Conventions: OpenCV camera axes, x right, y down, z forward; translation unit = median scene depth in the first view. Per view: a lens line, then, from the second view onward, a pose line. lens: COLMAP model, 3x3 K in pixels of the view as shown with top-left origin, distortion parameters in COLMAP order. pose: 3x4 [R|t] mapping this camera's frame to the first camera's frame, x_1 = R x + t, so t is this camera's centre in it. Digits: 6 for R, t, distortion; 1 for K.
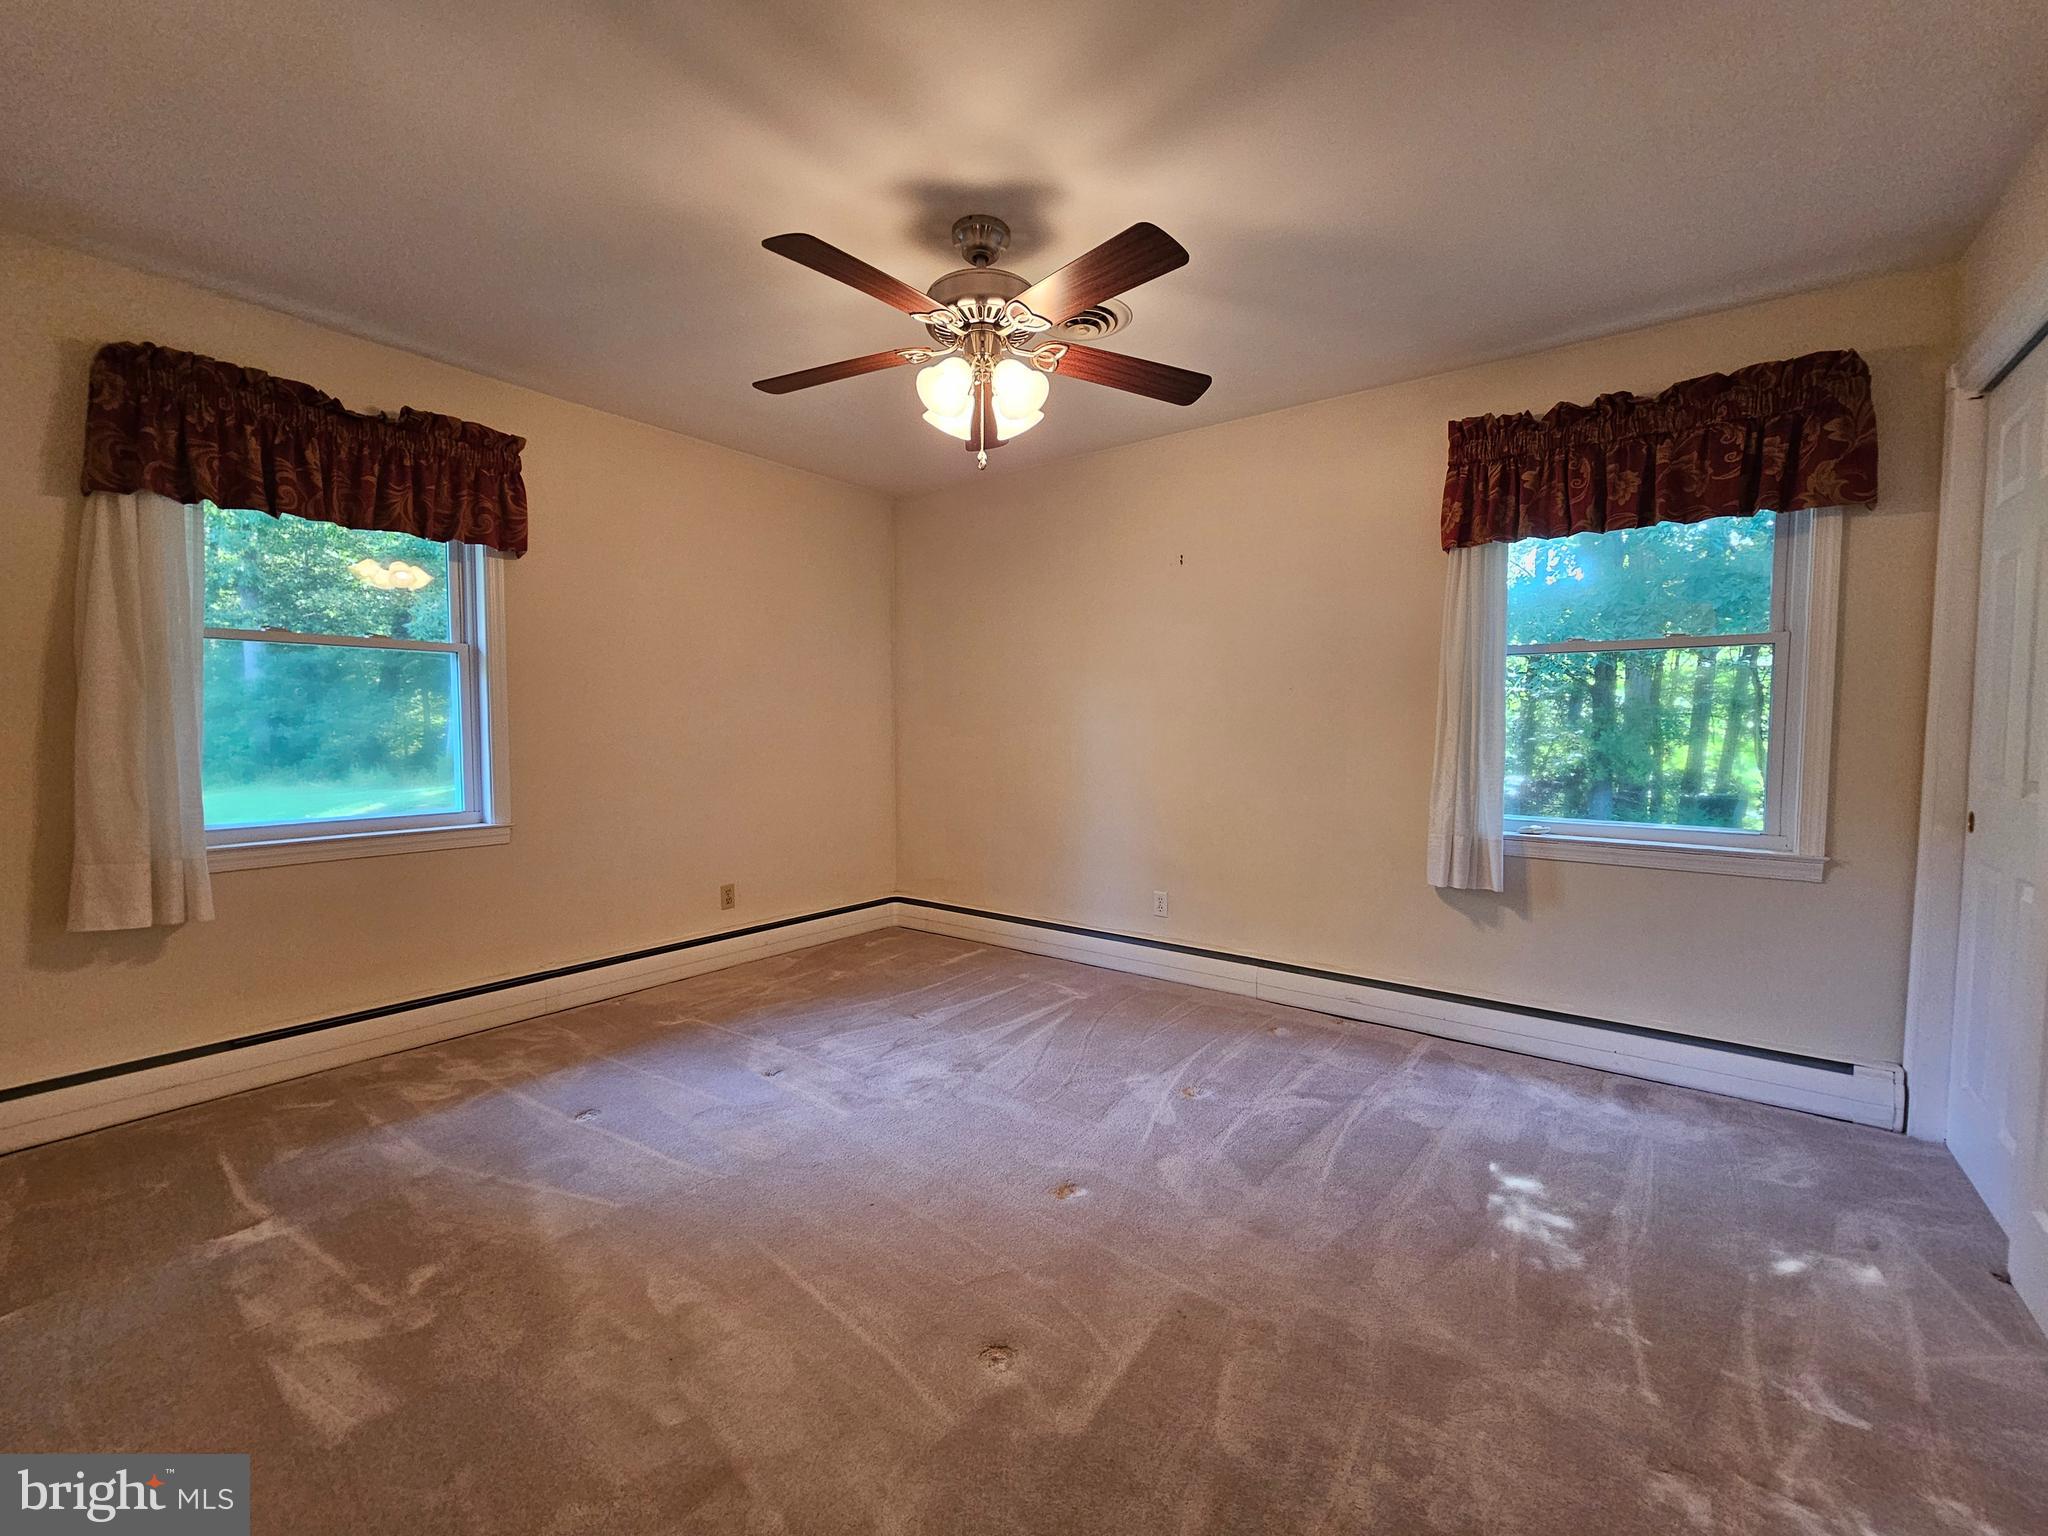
lens RADIAL K [[840.9, 0, 1023.6], [0, 840.9, 775.2], [0, 0, 1]] dist [-0.009125, 0.000157]
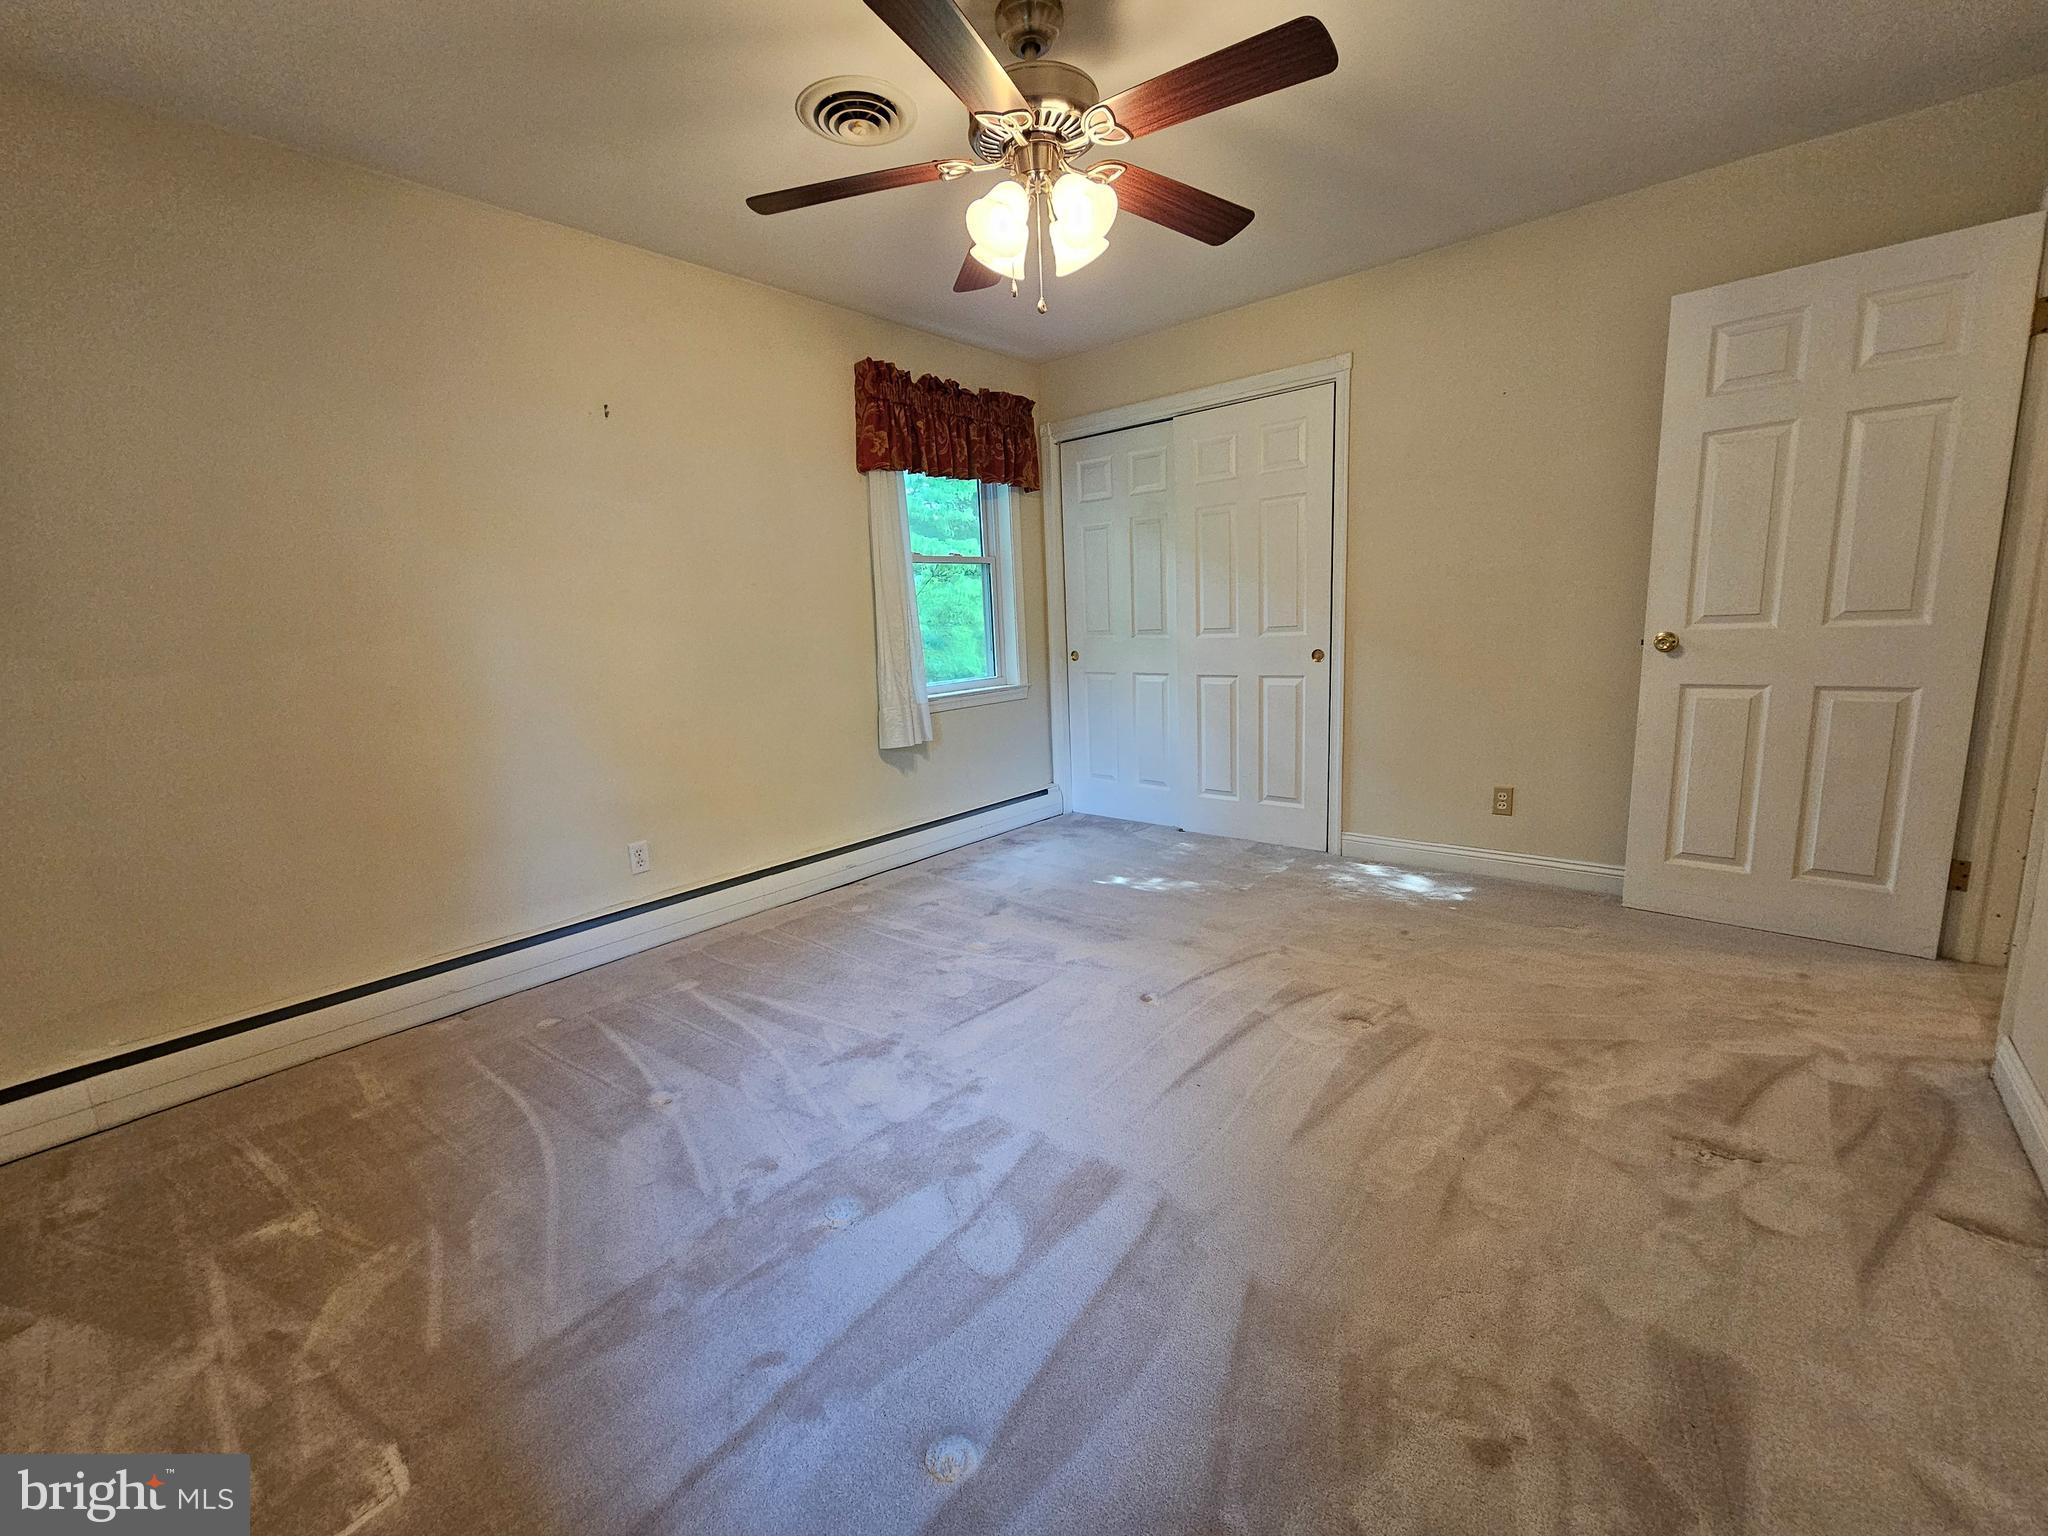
lens RADIAL K [[840.9, 0, 1022.4], [0, 840.9, 764.6], [0, 0, 1]] dist [-0.009125, 0.000157]
pose [[0.071029, -0.180005, 0.981098, -0.832831], [0.108966, 0.979096, 0.171748, -0.043055], [-0.991505, 0.094707, 0.089159, 0.812849]]
